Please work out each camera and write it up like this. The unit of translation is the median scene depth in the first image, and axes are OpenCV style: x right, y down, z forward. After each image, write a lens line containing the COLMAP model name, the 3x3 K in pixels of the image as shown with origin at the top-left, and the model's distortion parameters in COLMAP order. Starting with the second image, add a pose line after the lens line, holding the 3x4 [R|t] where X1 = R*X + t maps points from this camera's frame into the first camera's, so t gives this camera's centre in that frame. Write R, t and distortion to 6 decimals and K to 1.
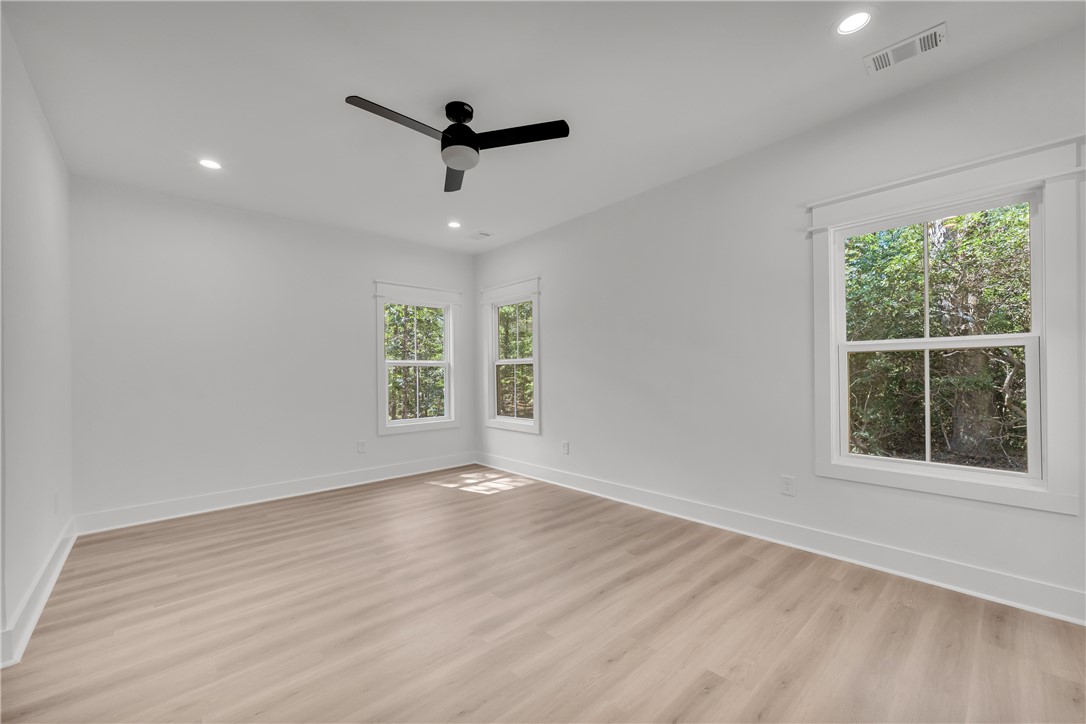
lens RADIAL K [[433.5, 0, 543.0], [0, 433.5, 362.0], [0, 0, 1]] dist [-0.000498, 0.000072]
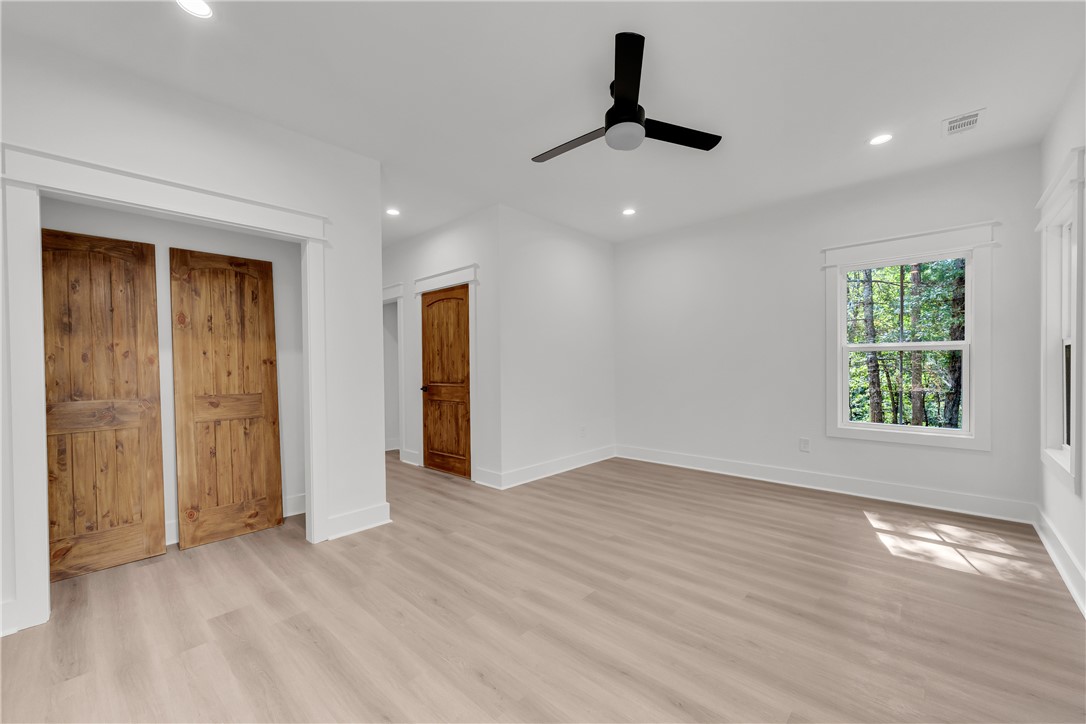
lens RADIAL K [[433.5, 0, 543.0], [0, 433.5, 362.0], [0, 0, 1]] dist [-0.000498, 0.000072]
pose [[0.076769, 0.005149, -0.997036, 0.475352], [0.030692, 0.999501, 0.007525, 0.005739], [0.996576, -0.031178, 0.076572, 0.472541]]
